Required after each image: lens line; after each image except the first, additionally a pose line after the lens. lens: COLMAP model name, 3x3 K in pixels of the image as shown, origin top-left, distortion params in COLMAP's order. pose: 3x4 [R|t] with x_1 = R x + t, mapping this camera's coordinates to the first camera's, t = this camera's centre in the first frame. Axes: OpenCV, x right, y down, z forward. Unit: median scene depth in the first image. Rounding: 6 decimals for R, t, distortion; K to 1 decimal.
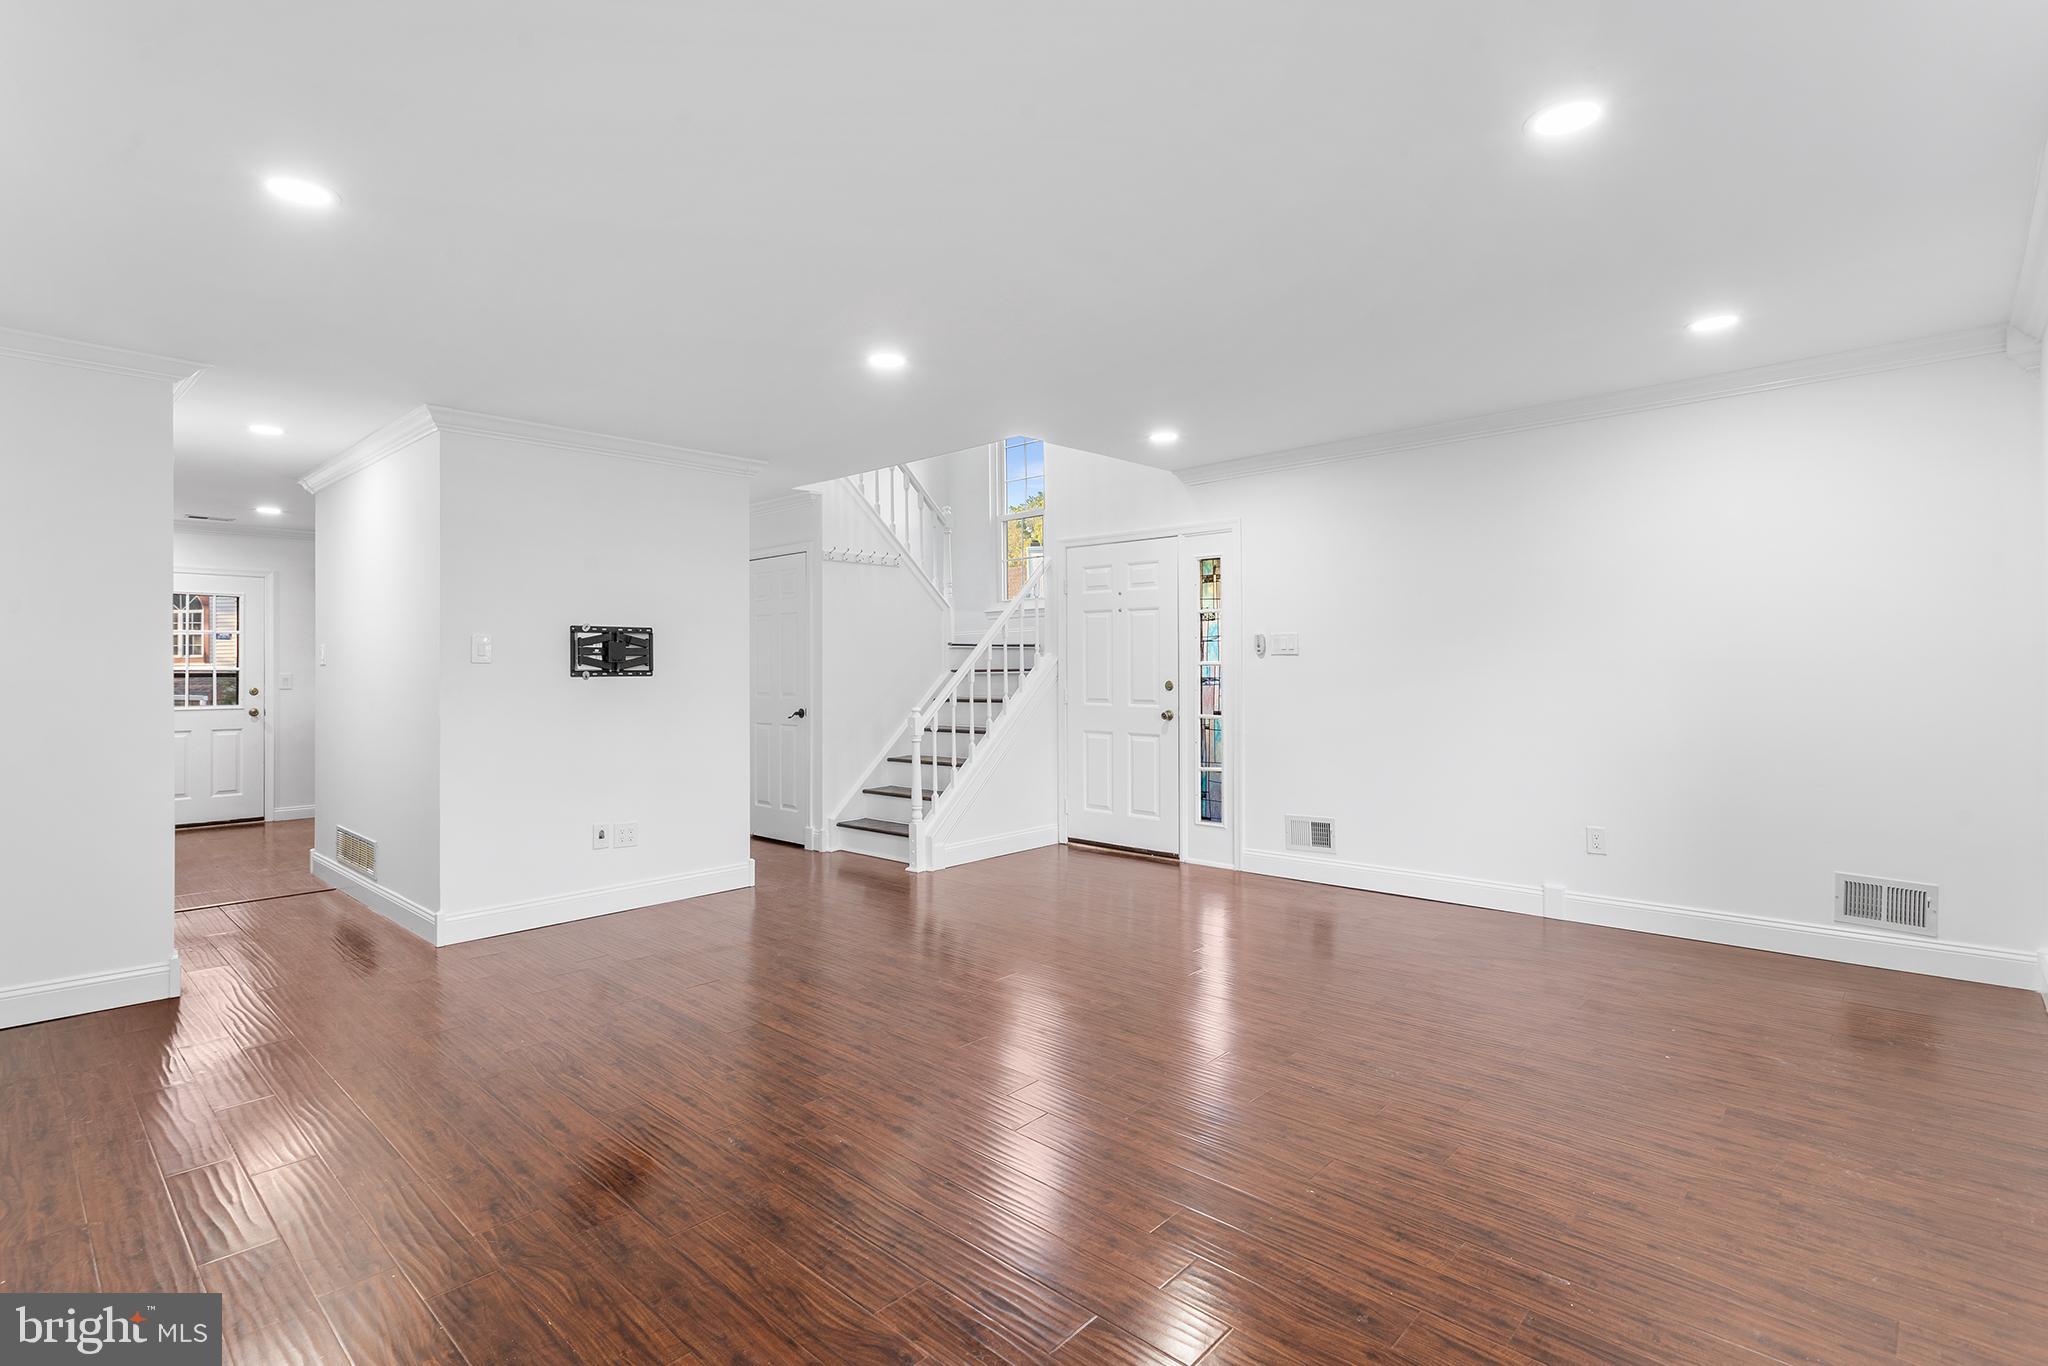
lens RADIAL K [[991.2, 0, 1024.2], [0, 991.2, 657.0], [0, 0, 1]] dist [-0.002108, 0.004602]
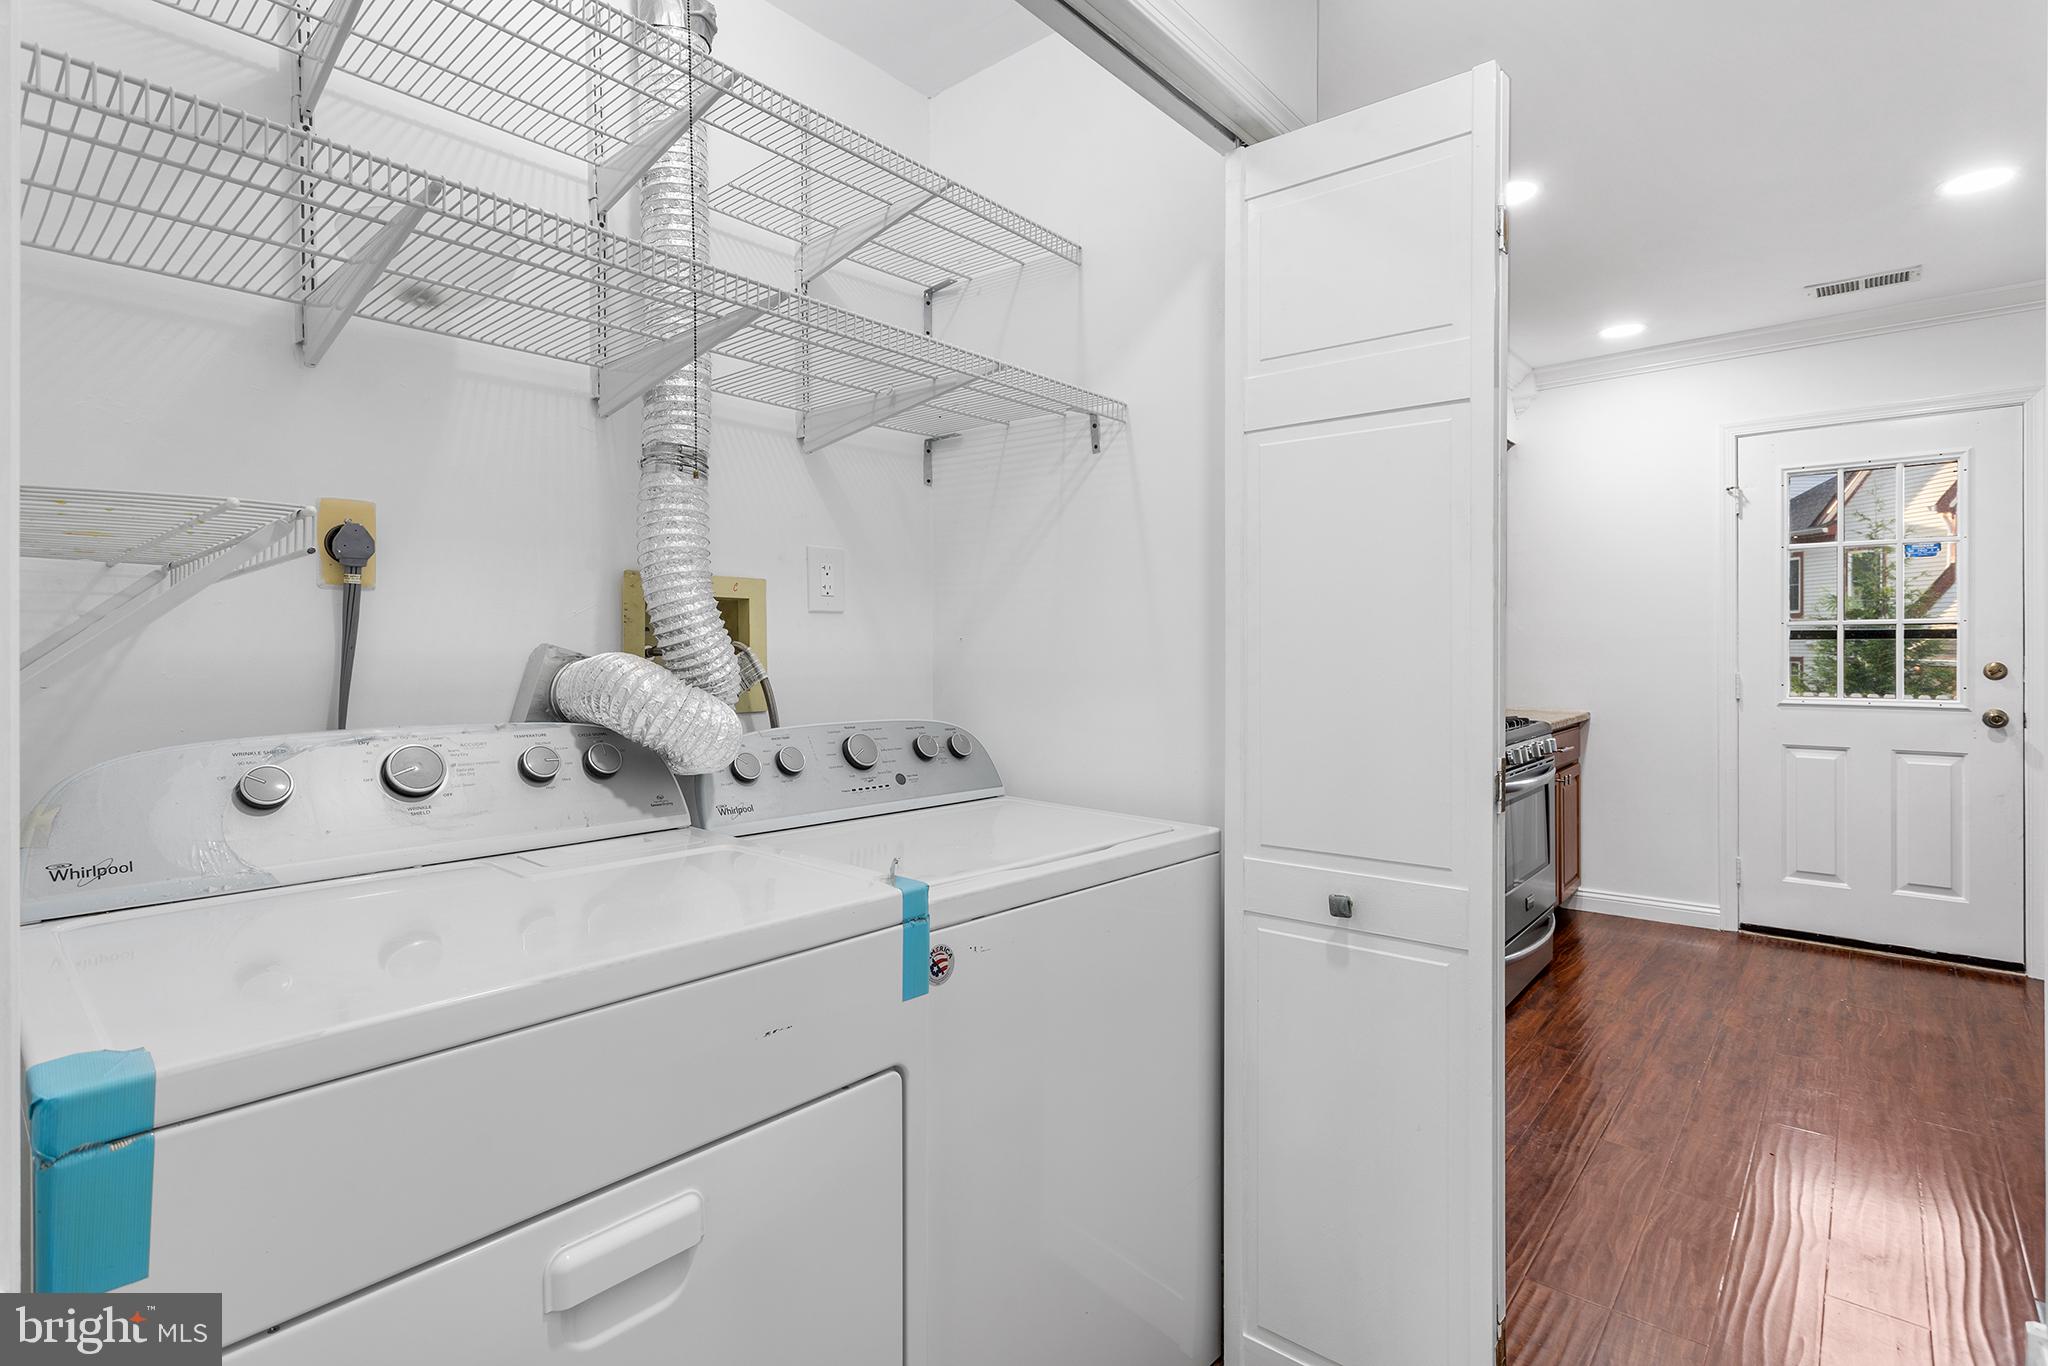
lens RADIAL K [[991.2, 0, 997.2], [0, 991.2, 648.5], [0, 0, 1]] dist [-0.002108, 0.004602]
pose [[0.028500, 0.010028, -0.999543, -0.353874], [0.016881, 0.999802, 0.010512, 0.013129], [0.999451, -0.017173, 0.028325, 0.550528]]
